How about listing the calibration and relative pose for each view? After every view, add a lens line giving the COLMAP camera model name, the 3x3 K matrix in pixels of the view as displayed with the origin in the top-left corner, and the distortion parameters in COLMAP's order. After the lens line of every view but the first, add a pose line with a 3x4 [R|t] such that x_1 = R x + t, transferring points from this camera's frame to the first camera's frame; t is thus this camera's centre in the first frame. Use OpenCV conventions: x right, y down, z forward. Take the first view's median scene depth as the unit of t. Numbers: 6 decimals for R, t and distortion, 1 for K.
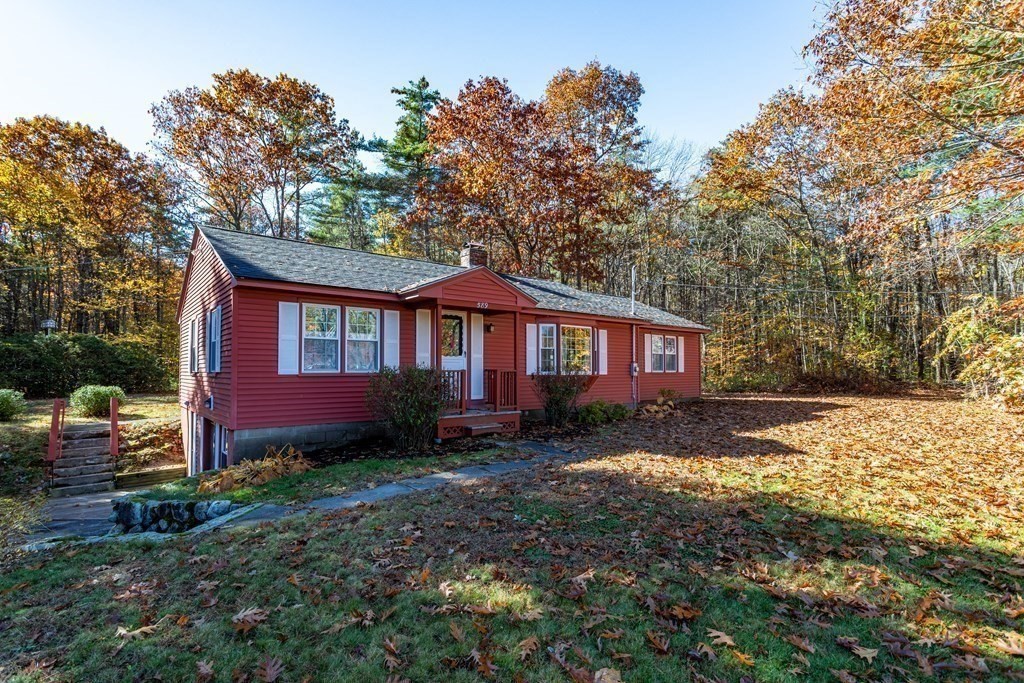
lens RADIAL K [[484.9, 0, 510.2], [0, 484.9, 353.8], [0, 0, 1]] dist [-0.000431, -0.000686]
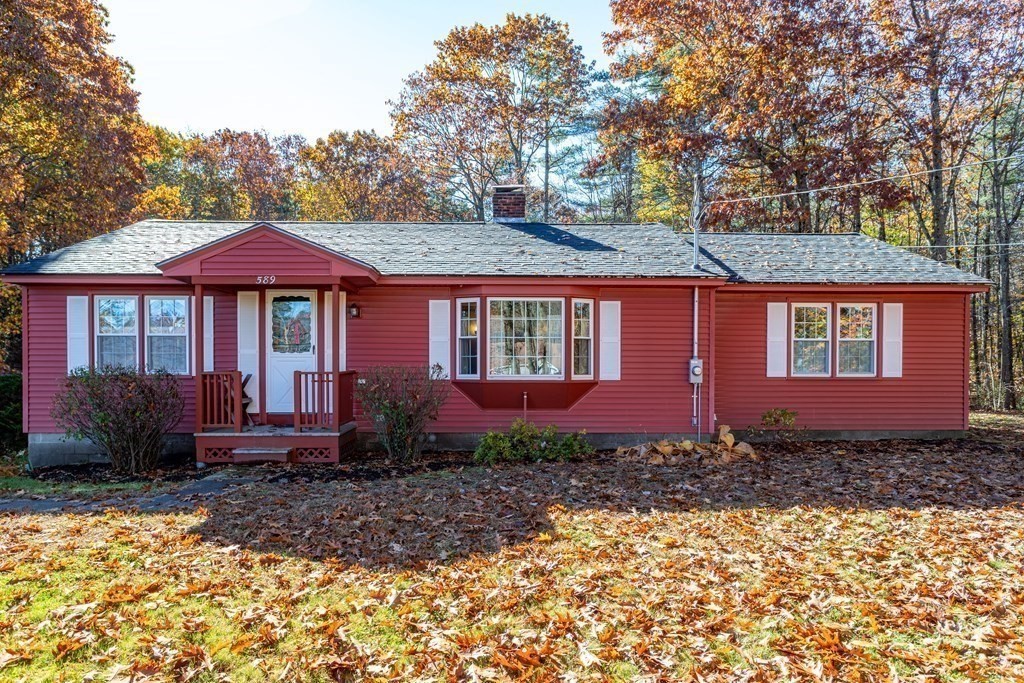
lens RADIAL K [[626.2, 0, 509.6], [0, 626.2, 374.7], [0, 0, 1]] dist [0.002106, 0.000852]
pose [[0.790621, 0.007660, -0.612258, 0.581630], [0.018348, 0.999176, 0.036194, 0.008169], [0.612031, -0.039850, 0.789829, 0.367558]]
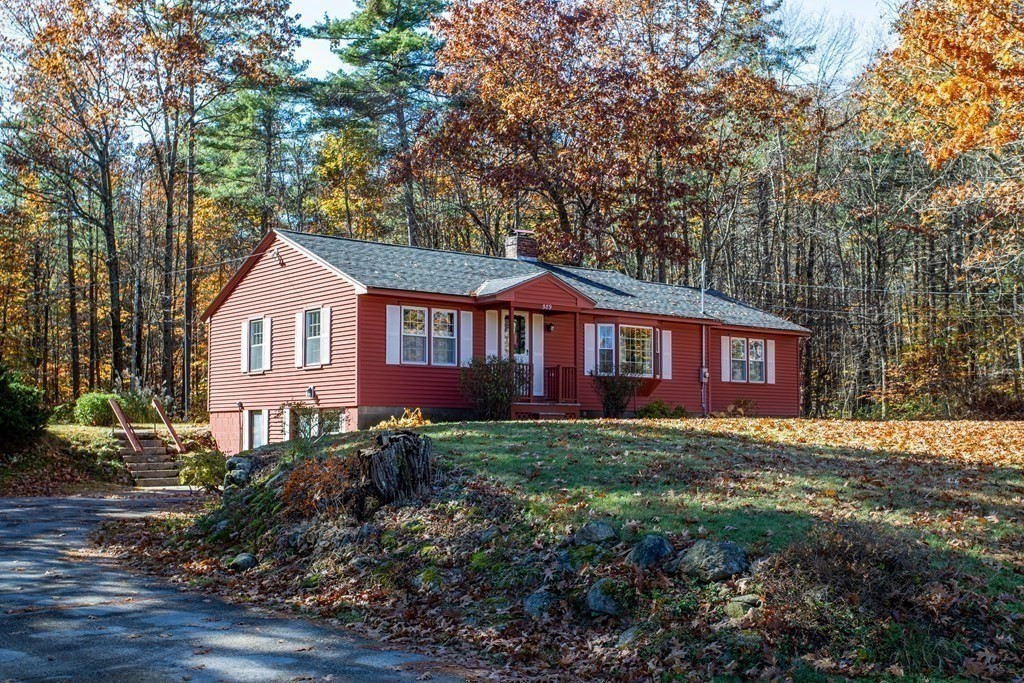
lens RADIAL K [[1114.5, 0, 512.4], [0, 1114.5, 342.0], [0, 0, 1]] dist [-0.020230, 0.000000]
pose [[0.999874, 0.003121, -0.015592, -0.073065], [-0.003847, 0.998900, -0.046732, 0.076920], [0.015429, 0.046786, 0.998786, -1.188443]]
